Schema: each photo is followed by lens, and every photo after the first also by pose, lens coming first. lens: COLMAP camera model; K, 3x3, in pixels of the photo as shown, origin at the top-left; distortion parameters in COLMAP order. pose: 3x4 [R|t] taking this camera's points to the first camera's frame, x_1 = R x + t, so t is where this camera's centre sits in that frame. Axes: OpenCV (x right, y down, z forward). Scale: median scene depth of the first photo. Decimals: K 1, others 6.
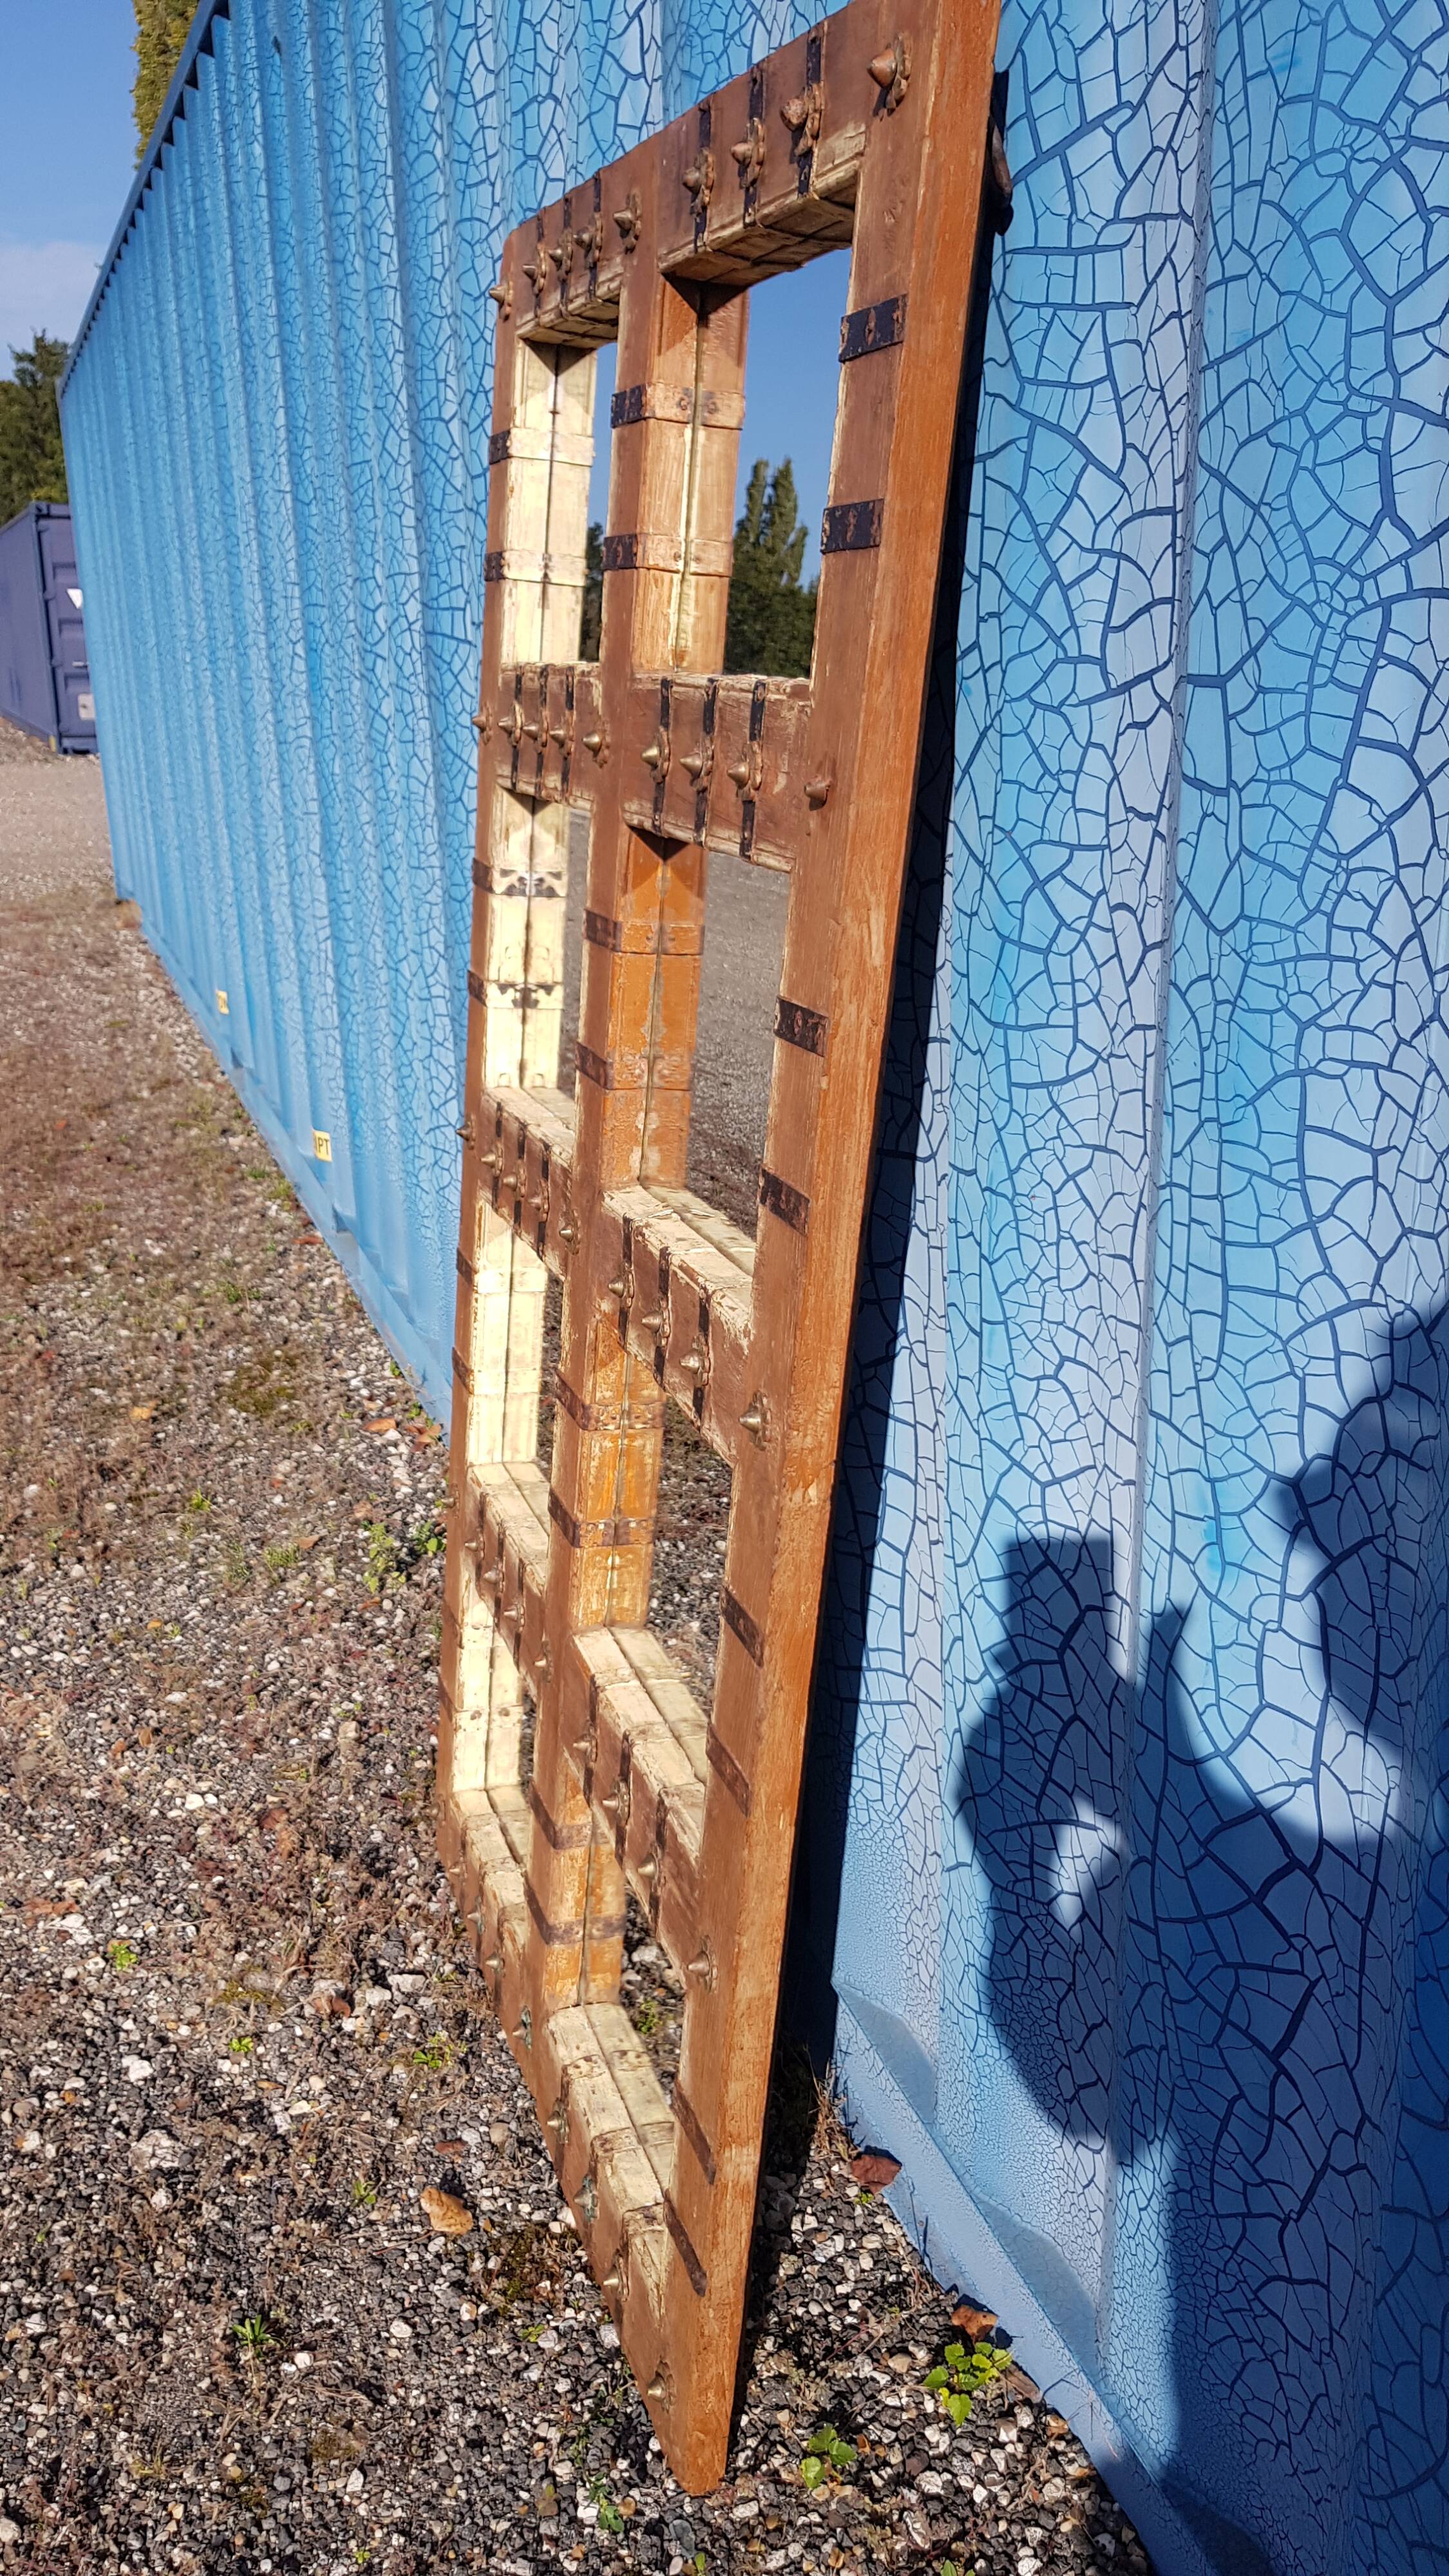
lens RADIAL K [[2009.8, 0, 724.5], [0, 2009.8, 1288.0], [0, 0, 1]] dist [0.061253, -0.122602]
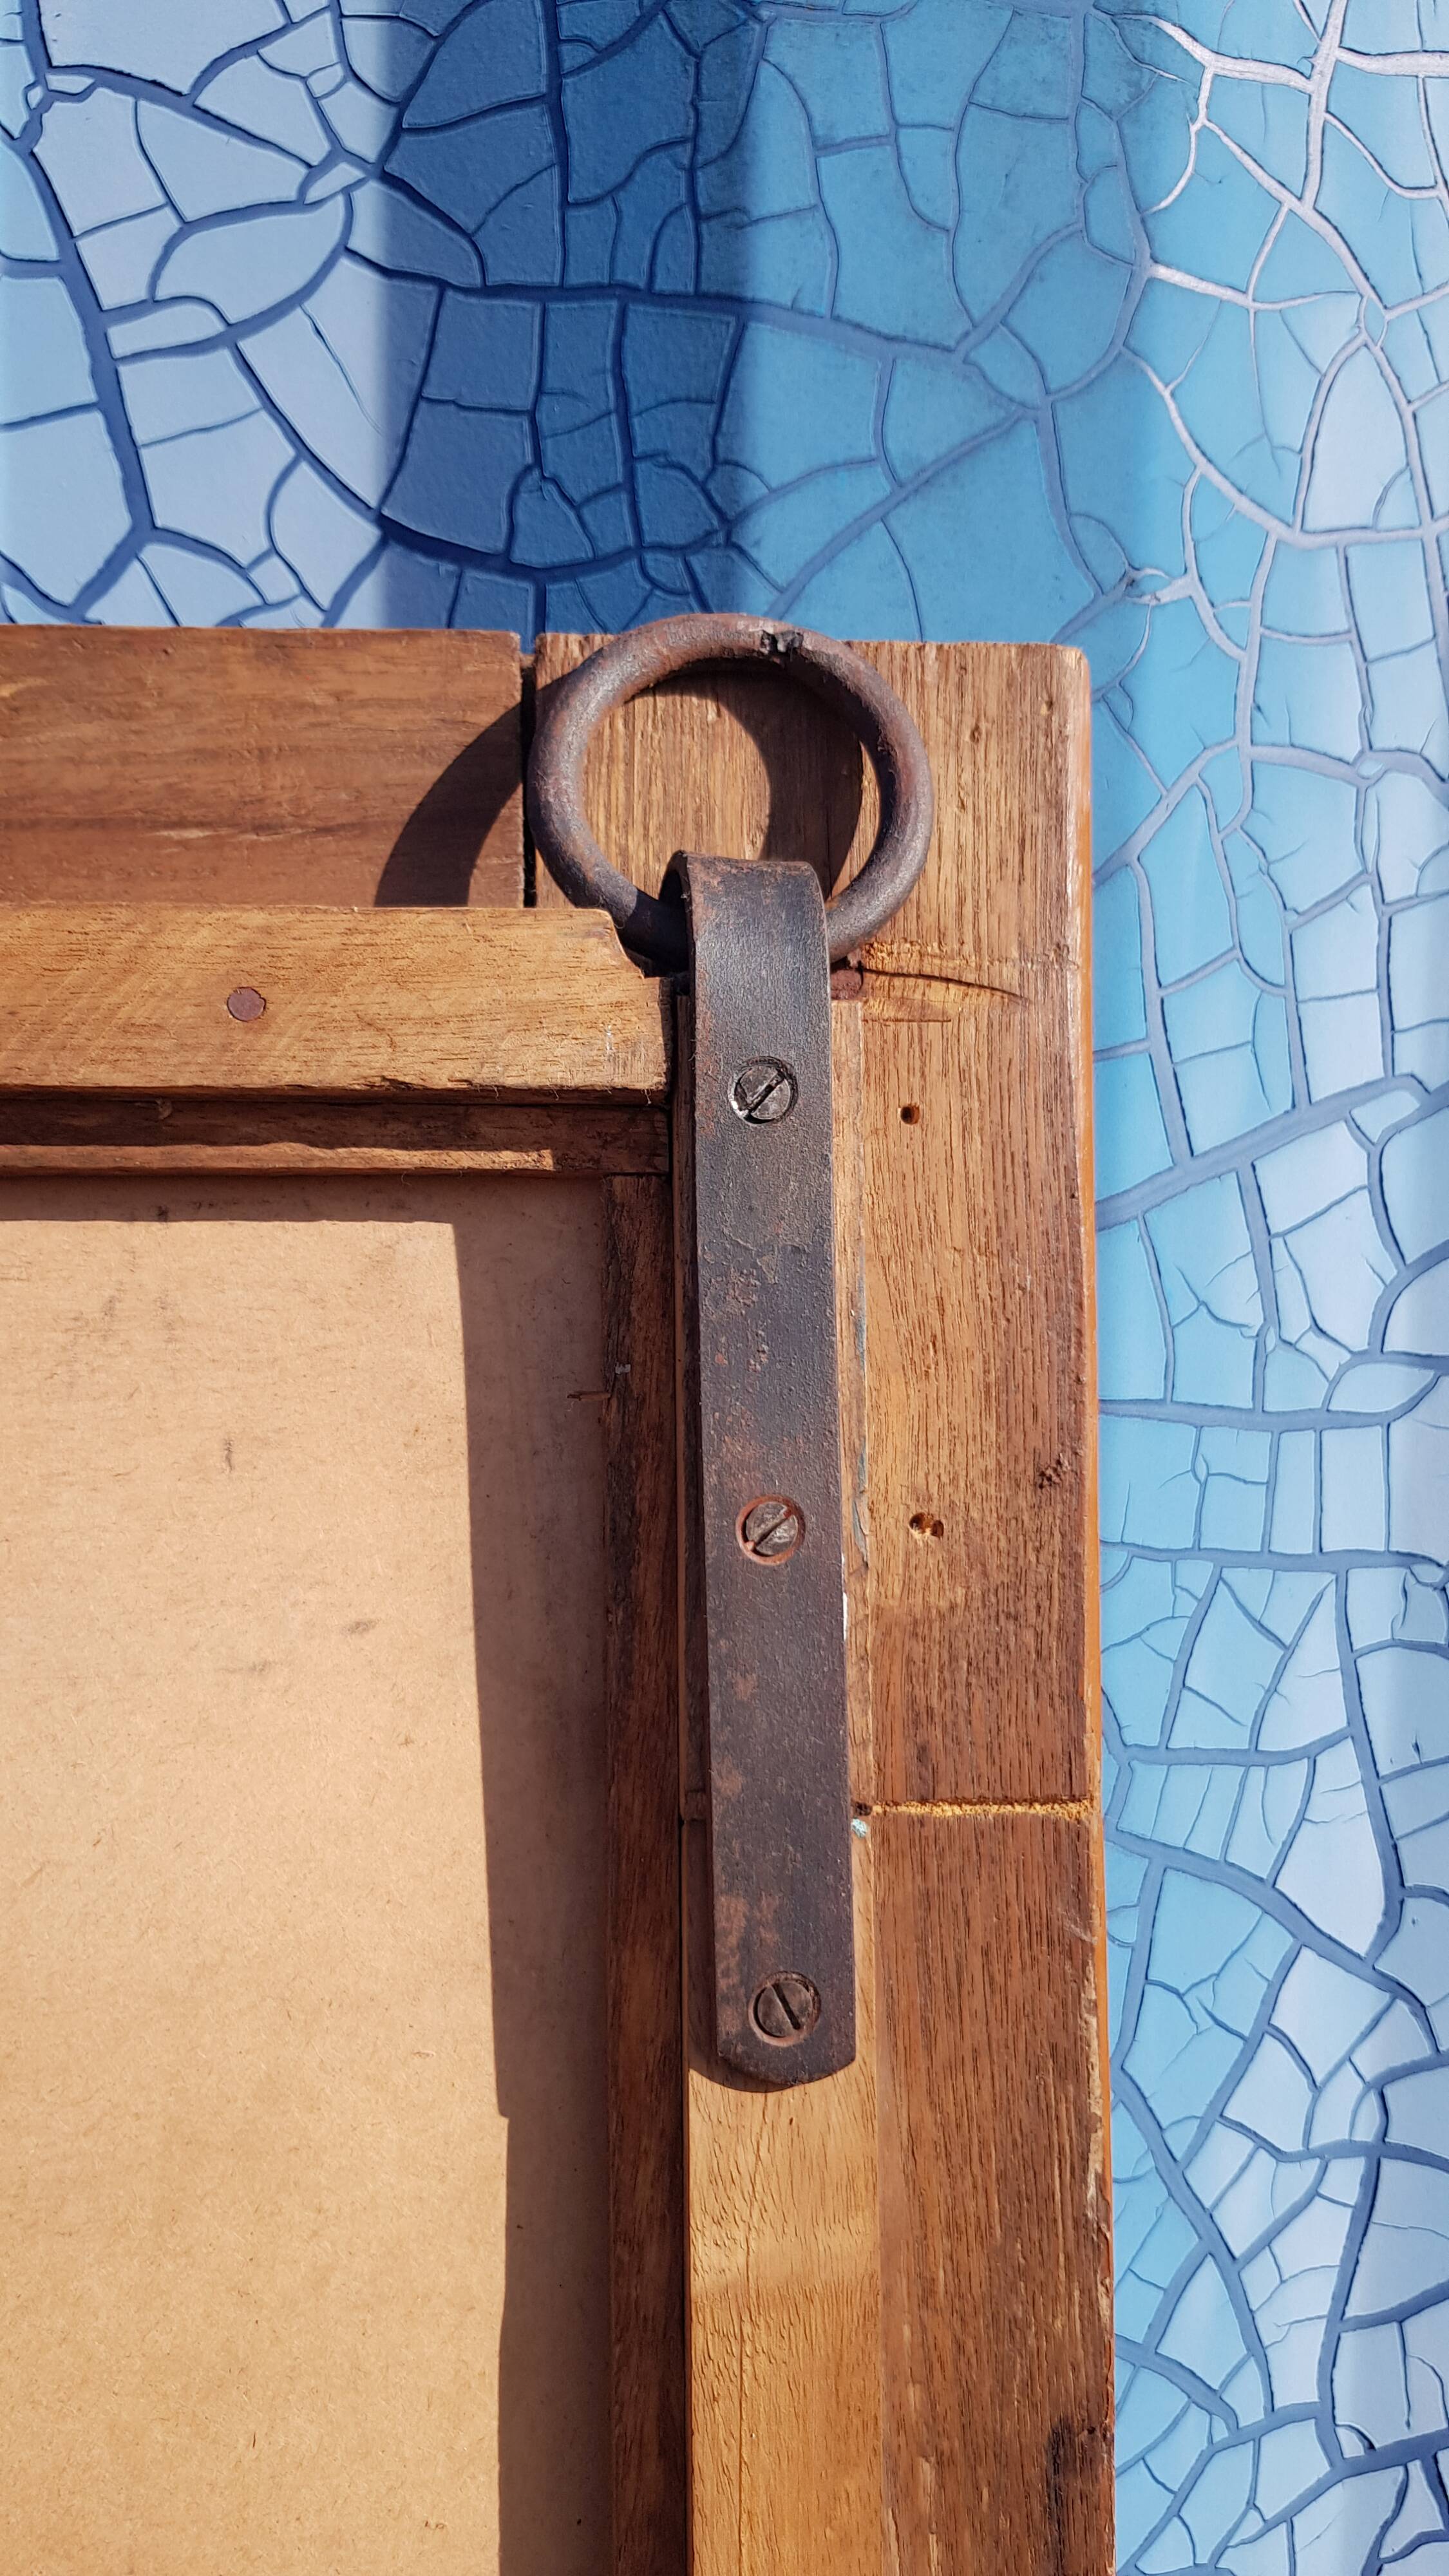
lens RADIAL K [[2059.1, 0, 724.5], [0, 2059.1, 1288.0], [0, 0, 1]] dist [0.050680, -0.152291]
pose [[0.249259, -0.059711, 0.966594, -0.166125], [0.291030, 0.956581, -0.015956, -0.458144], [-0.923673, 0.285285, 0.255814, 0.814048]]
